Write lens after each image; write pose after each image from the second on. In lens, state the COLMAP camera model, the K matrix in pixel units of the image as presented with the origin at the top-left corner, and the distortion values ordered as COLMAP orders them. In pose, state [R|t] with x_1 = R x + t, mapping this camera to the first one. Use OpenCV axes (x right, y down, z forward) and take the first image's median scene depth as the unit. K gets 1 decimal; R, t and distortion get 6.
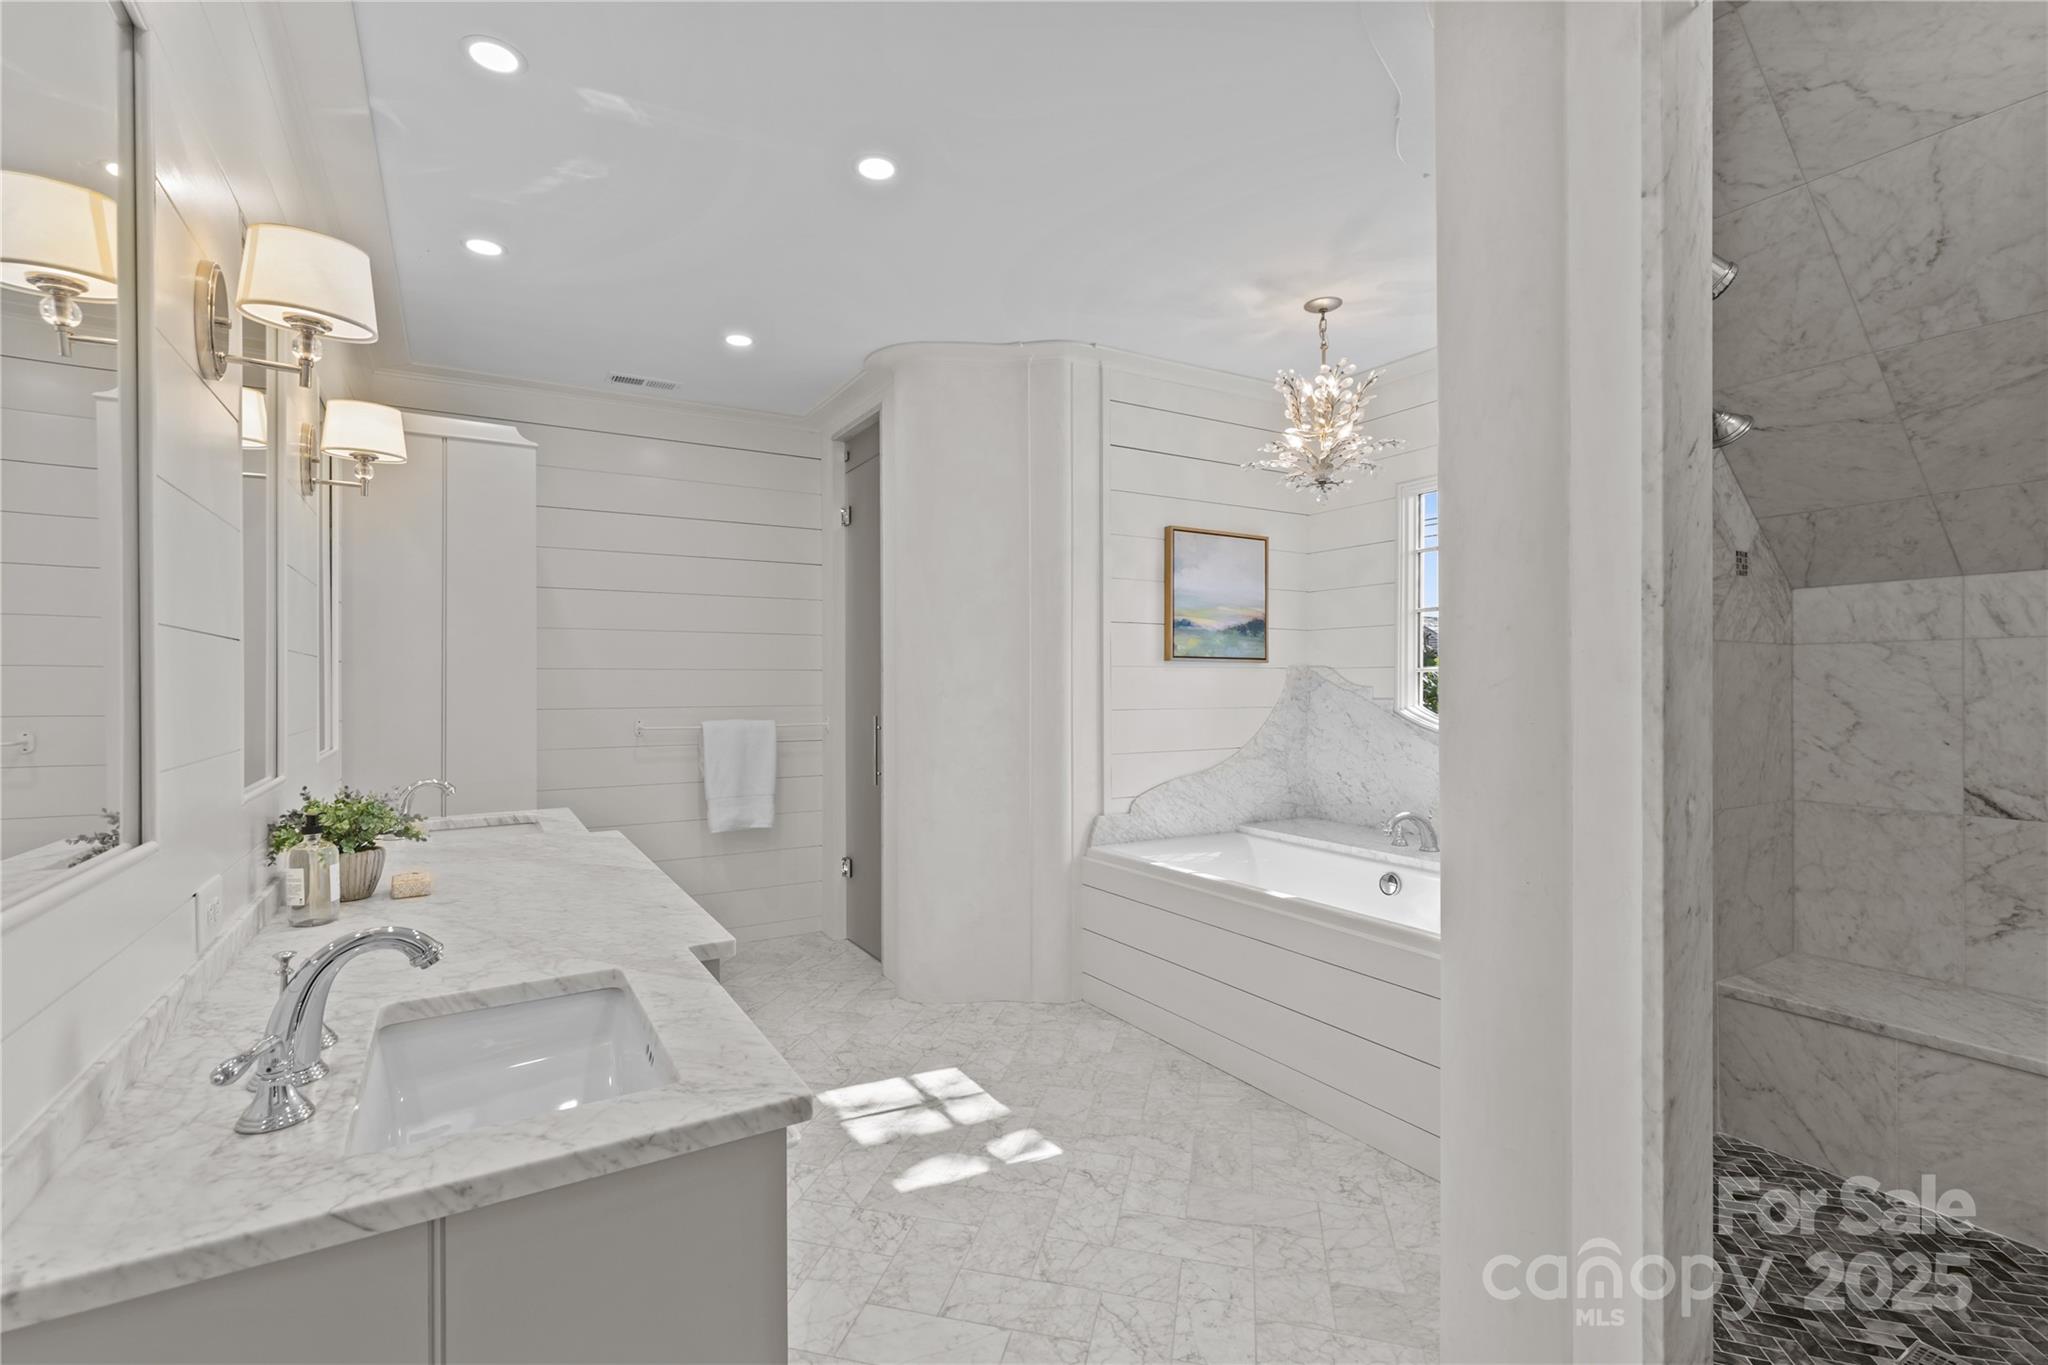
lens RADIAL K [[914.1, 0, 1007.0], [0, 914.1, 675.7], [0, 0, 1]] dist [0.004001, -0.000531]
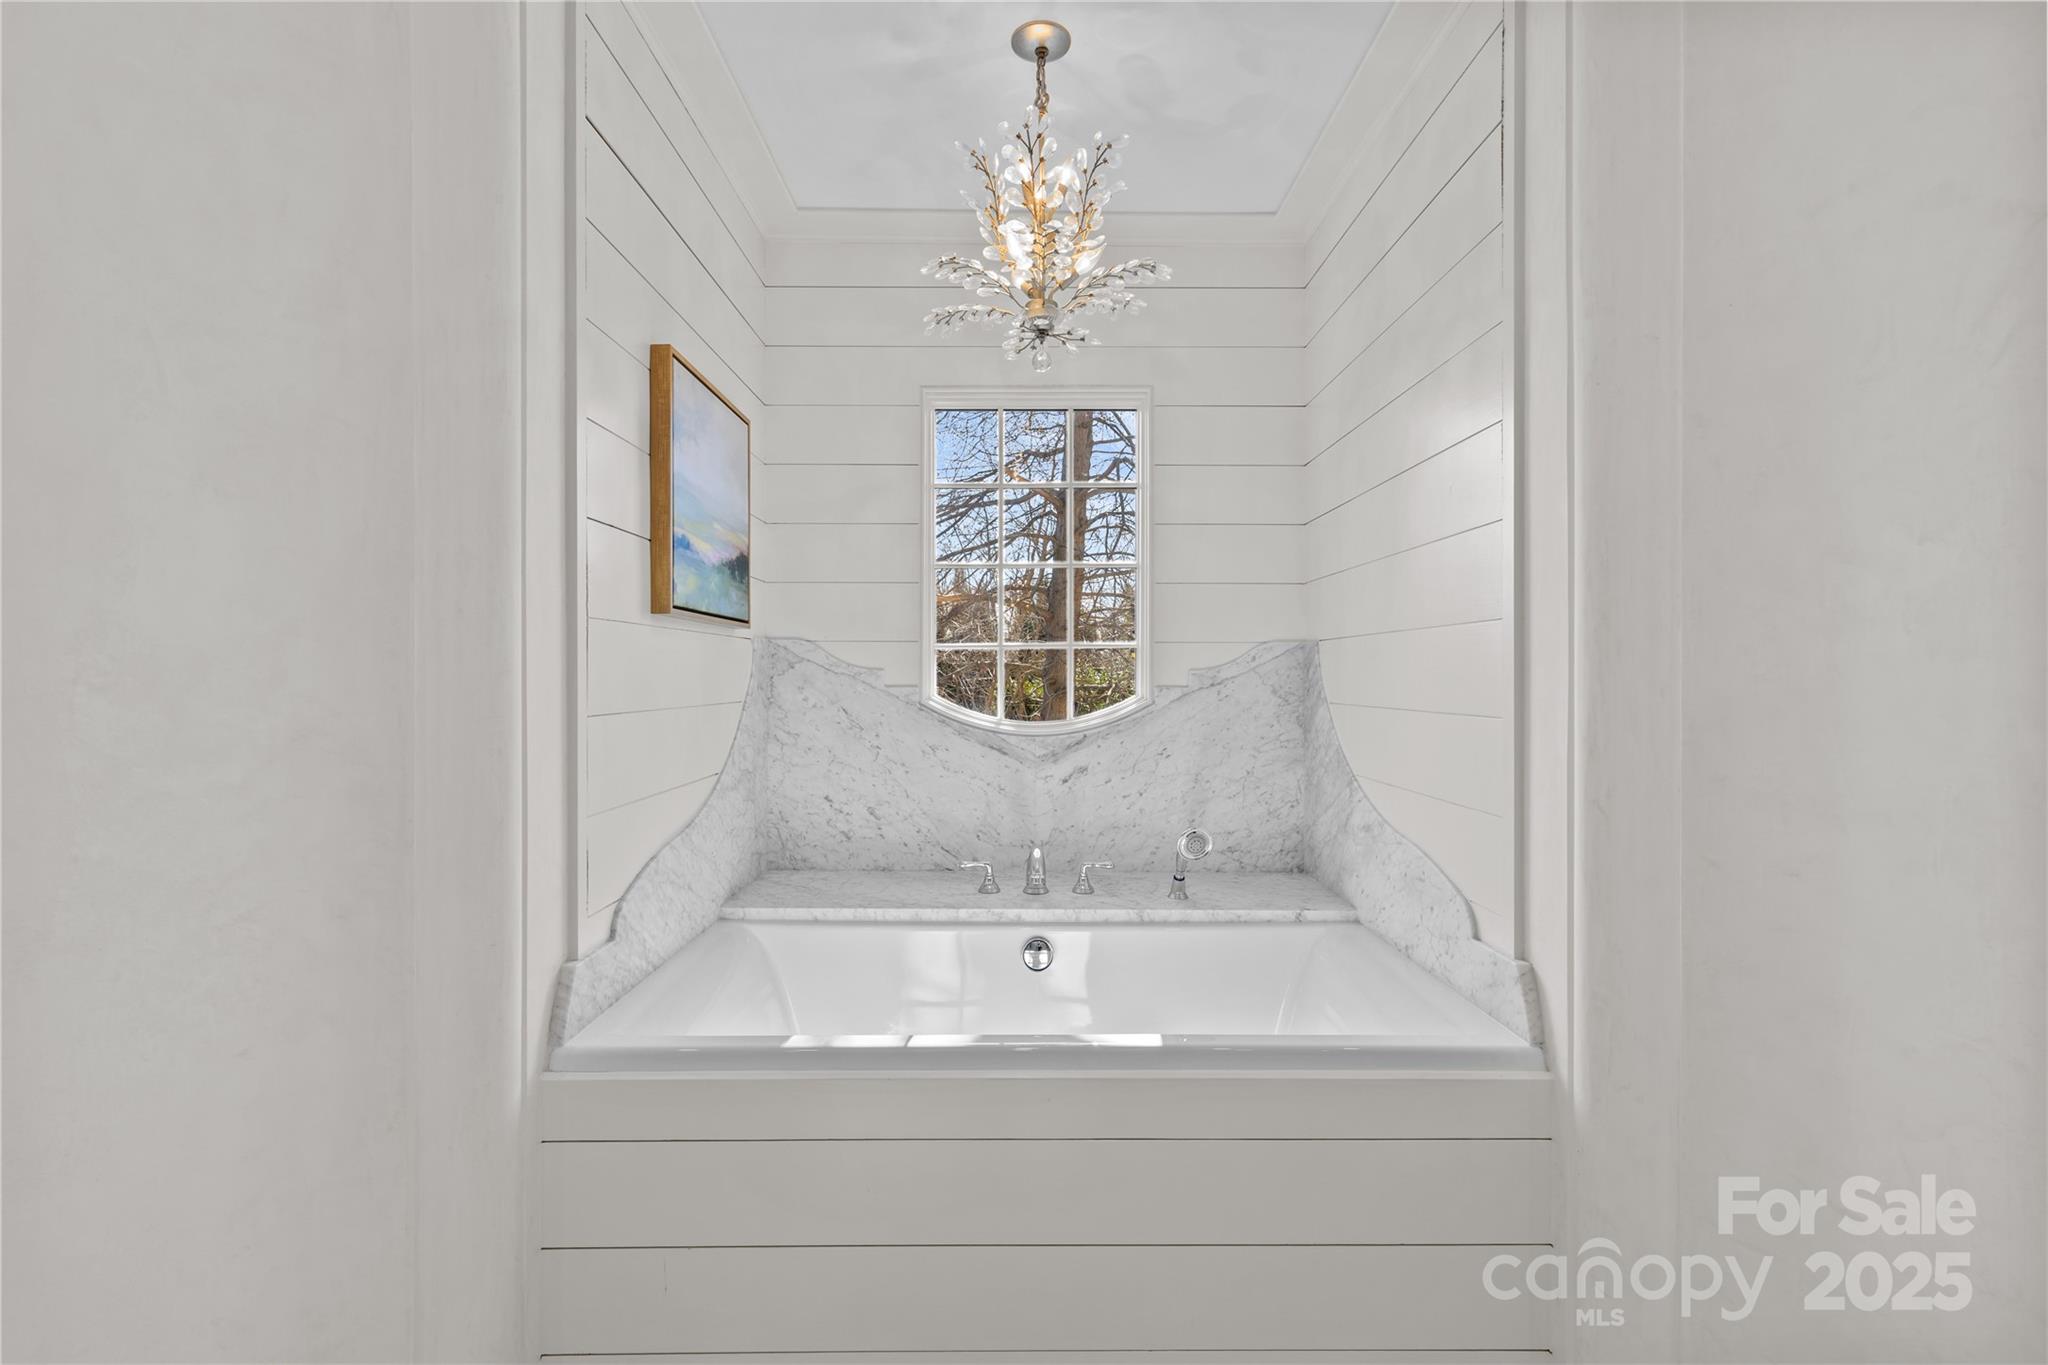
lens RADIAL K [[914.1, 0, 1007.0], [0, 914.1, 675.7], [0, 0, 1]] dist [0.004001, -0.000531]
pose [[0.497483, -0.000403, 0.867474, -0.163092], [-0.009839, 0.999933, 0.006107, 0.012443], [-0.867418, -0.011573, 0.497445, 0.583864]]
